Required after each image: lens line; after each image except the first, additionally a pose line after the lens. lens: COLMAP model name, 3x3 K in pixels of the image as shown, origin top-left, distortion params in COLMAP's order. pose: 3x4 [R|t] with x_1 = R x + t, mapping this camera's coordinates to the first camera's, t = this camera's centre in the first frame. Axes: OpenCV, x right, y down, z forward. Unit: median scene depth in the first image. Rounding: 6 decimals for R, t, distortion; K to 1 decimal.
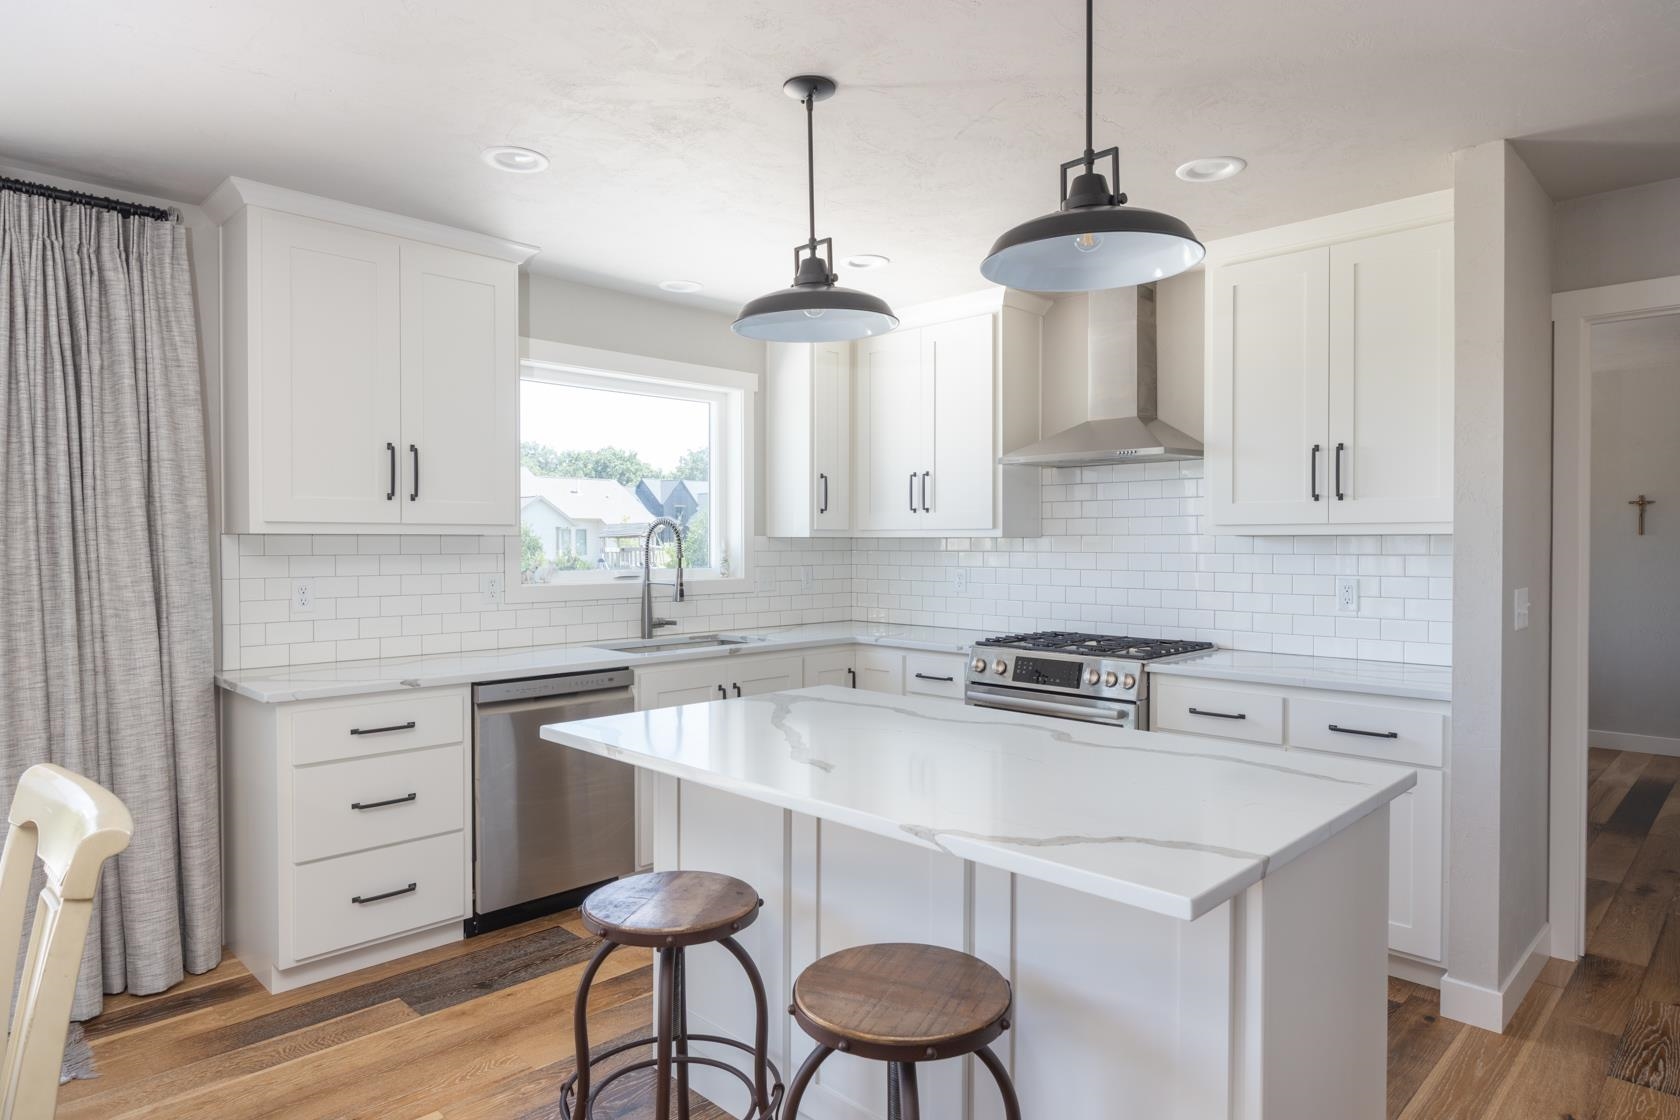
lens RADIAL K [[991.5, 0, 840.6], [0, 991.5, 562.3], [0, 0, 1]] dist [-0.002898, -0.006569]
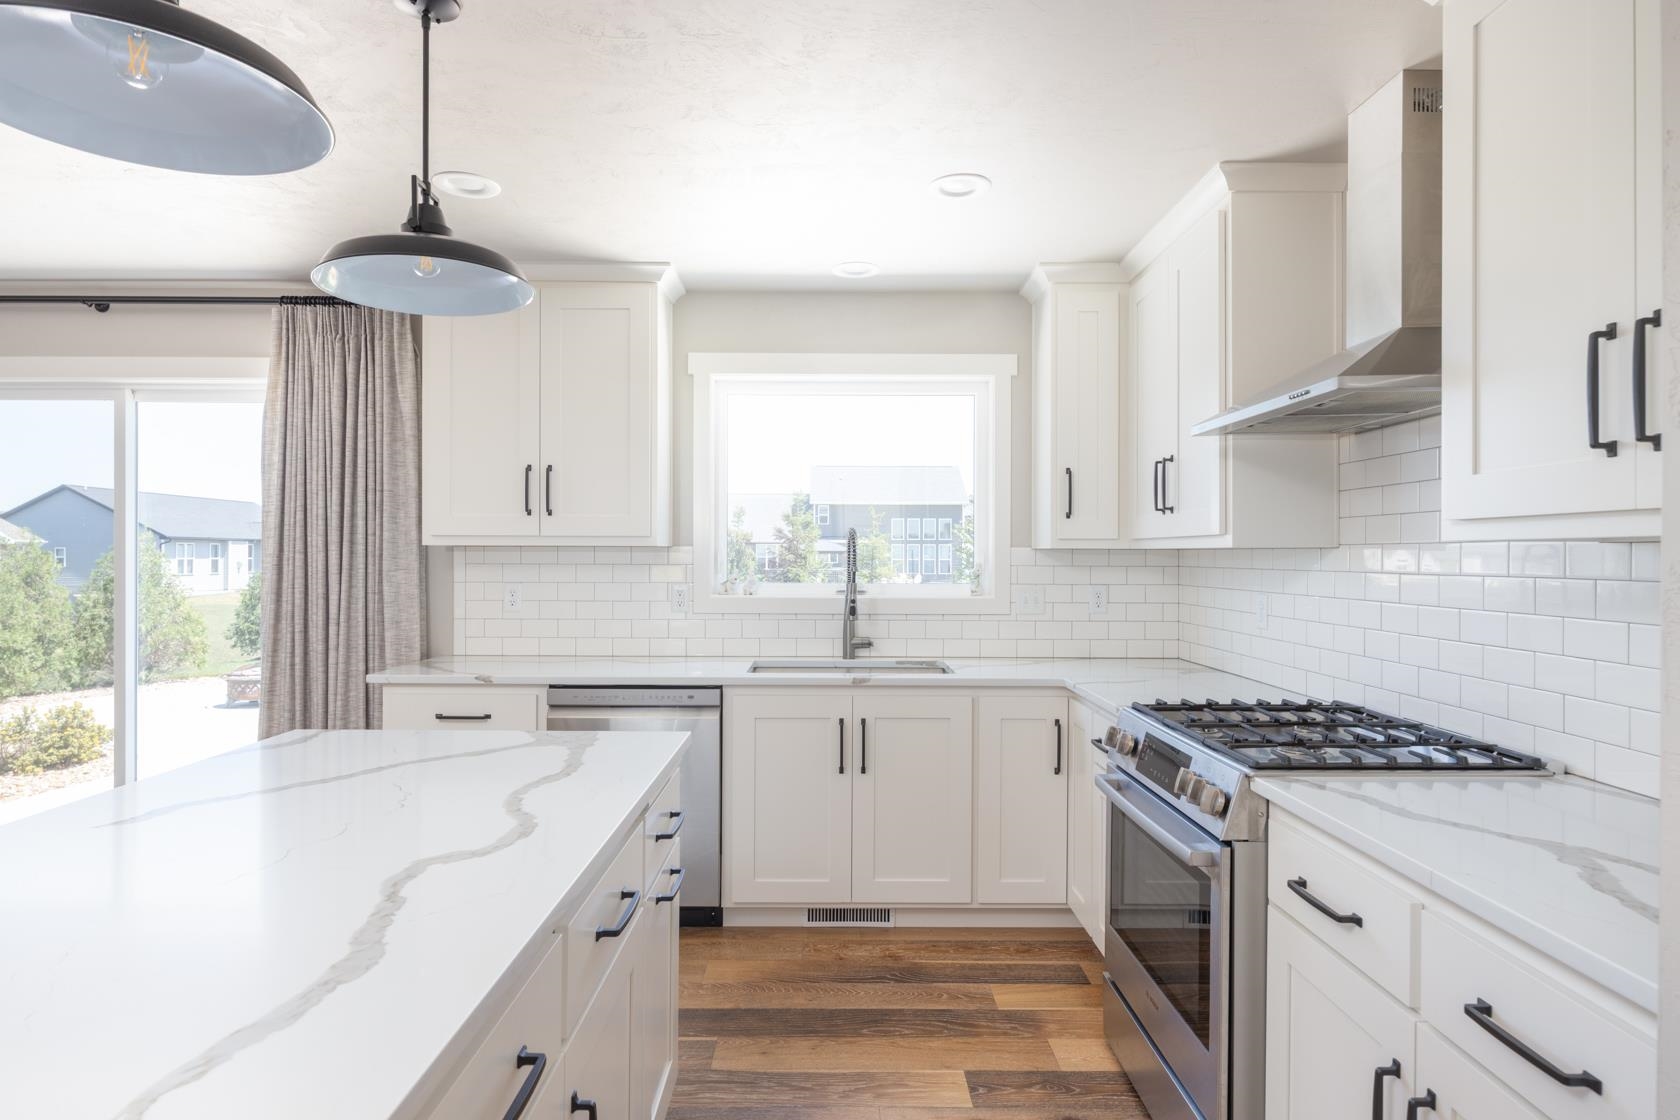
lens RADIAL K [[937.0, 0, 835.4], [0, 937.0, 555.1], [0, 0, 1]] dist [-0.001570, -0.000893]
pose [[0.701200, 0.001924, -0.712962, 0.470578], [-0.019022, 0.999691, -0.016010, -0.005949], [0.712711, 0.024788, 0.701020, 0.430362]]
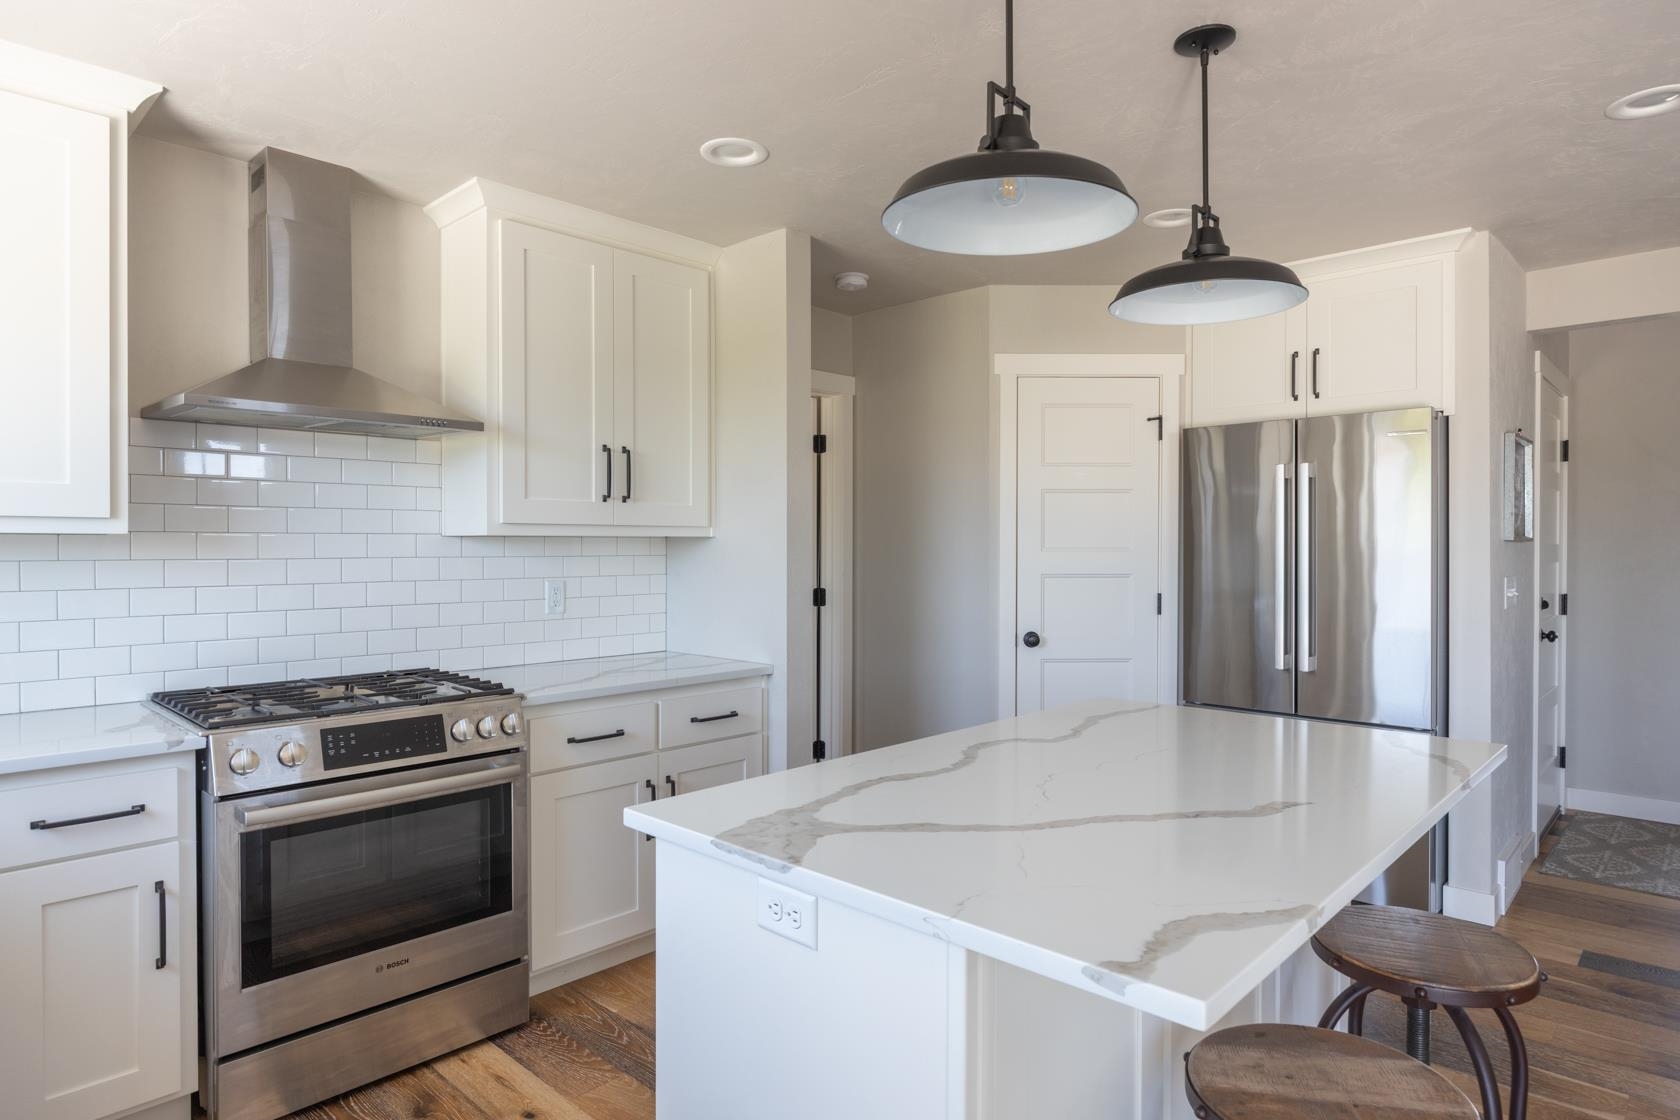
lens RADIAL K [[947.0, 0, 832.4], [0, 947.0, 554.0], [0, 0, 1]] dist [-0.011217, 0.000586]
pose [[-0.012556, -0.009509, 0.999876, -0.408620], [0.020193, 0.999748, 0.009761, -0.012676], [-0.999717, 0.020313, -0.012361, 0.692807]]
